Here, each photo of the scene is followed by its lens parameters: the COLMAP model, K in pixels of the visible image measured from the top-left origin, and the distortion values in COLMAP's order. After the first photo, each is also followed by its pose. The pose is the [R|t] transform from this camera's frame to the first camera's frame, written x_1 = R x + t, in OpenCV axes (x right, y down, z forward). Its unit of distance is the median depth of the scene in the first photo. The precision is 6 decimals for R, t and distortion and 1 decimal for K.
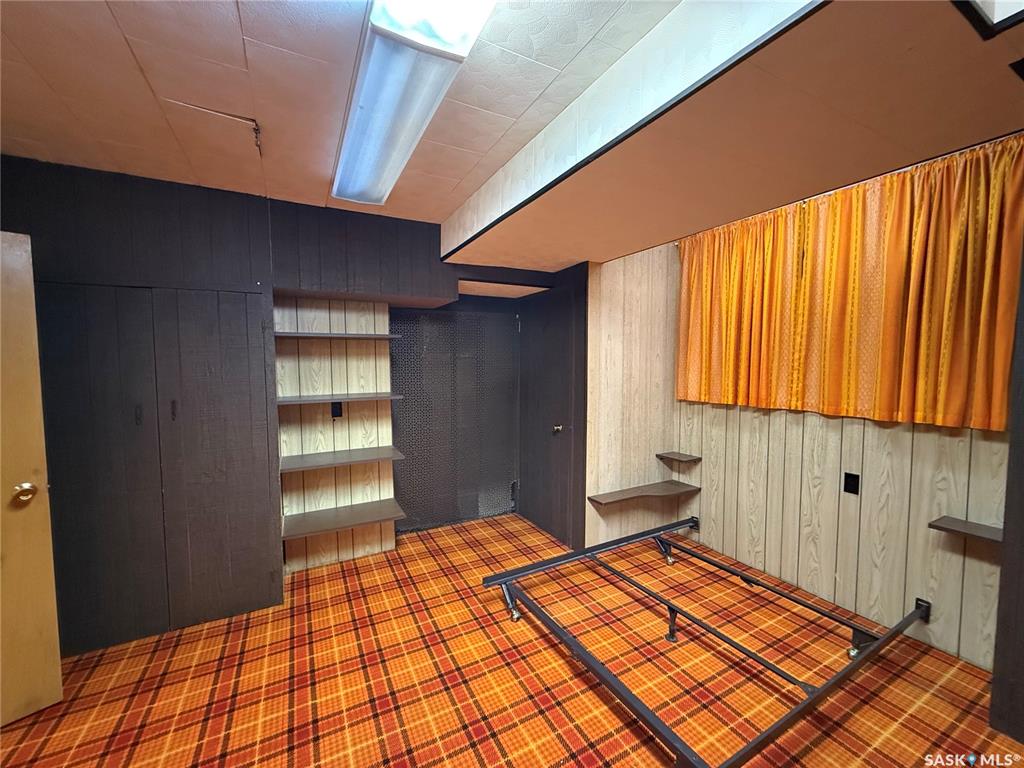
lens RADIAL K [[408.0, 0, 512.2], [0, 408.0, 386.4], [0, 0, 1]] dist [0.001902, -0.000679]
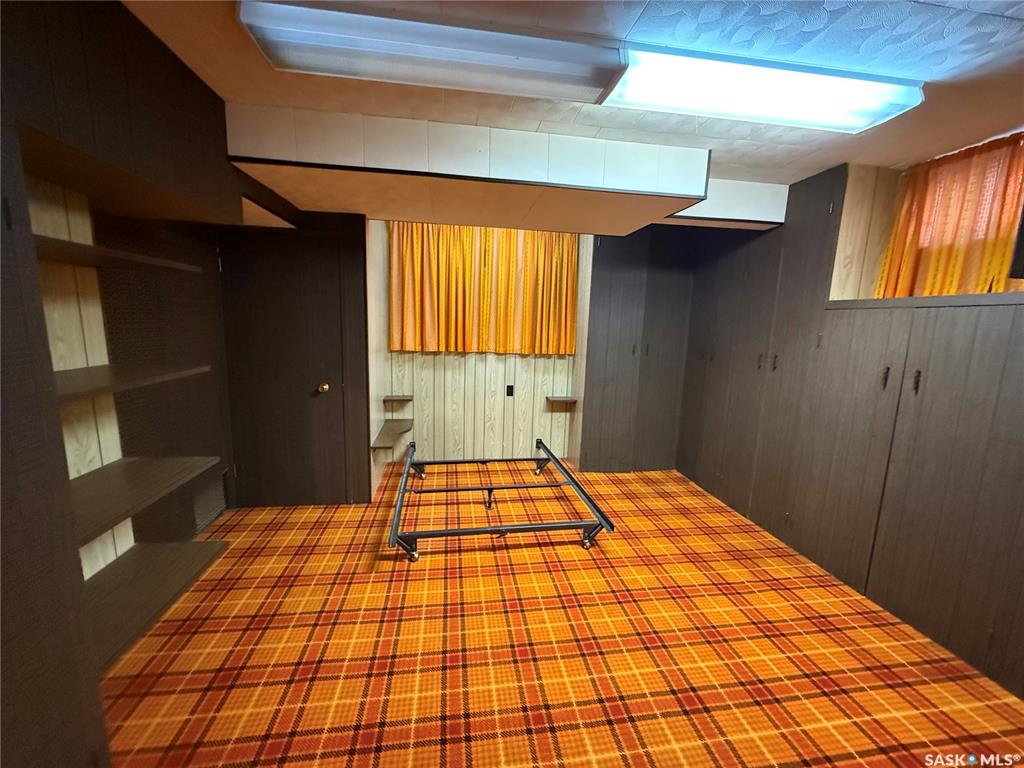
lens RADIAL K [[408.0, 0, 508.6], [0, 408.0, 386.0], [0, 0, 1]] dist [0.001902, -0.000679]
pose [[0.334128, -0.135956, 0.932671, -0.754197], [0.023049, 0.990425, 0.136117, -0.023909], [-0.942246, -0.023984, 0.334062, 0.365579]]
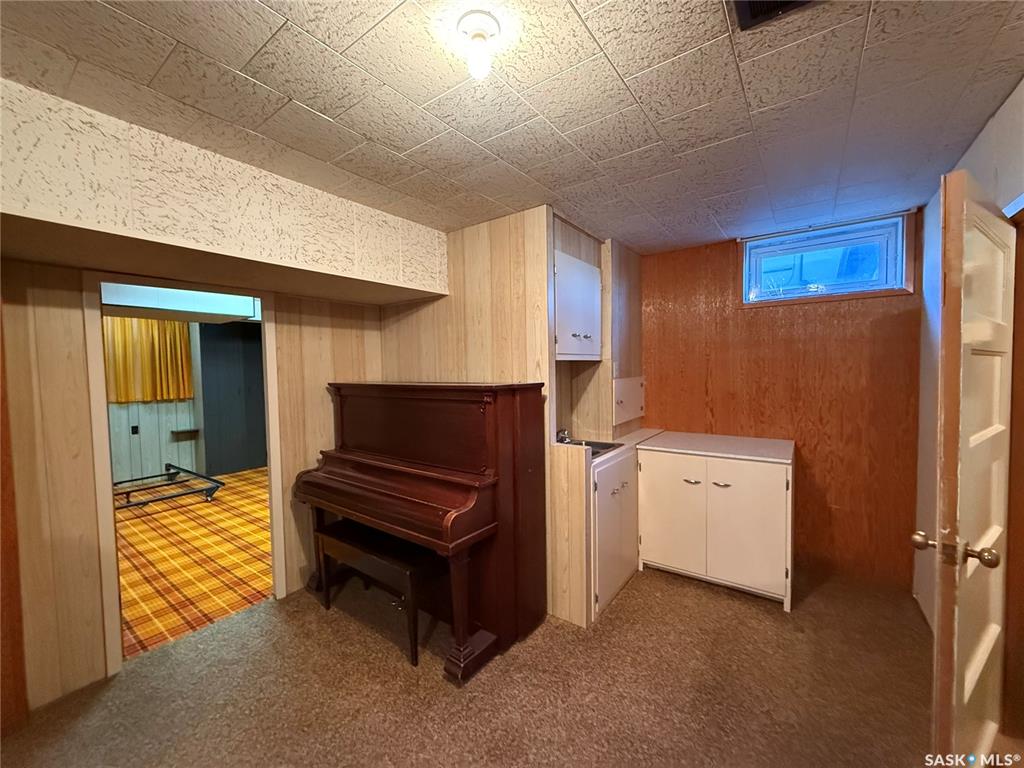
lens RADIAL K [[408.0, 0, 507.7], [0, 408.0, 384.9], [0, 0, 1]] dist [0.001902, -0.000679]
pose [[-0.433458, -0.022678, 0.900888, -1.982587], [0.074961, 0.995311, 0.061122, -0.003402], [-0.898051, 0.094026, -0.429726, 0.053390]]
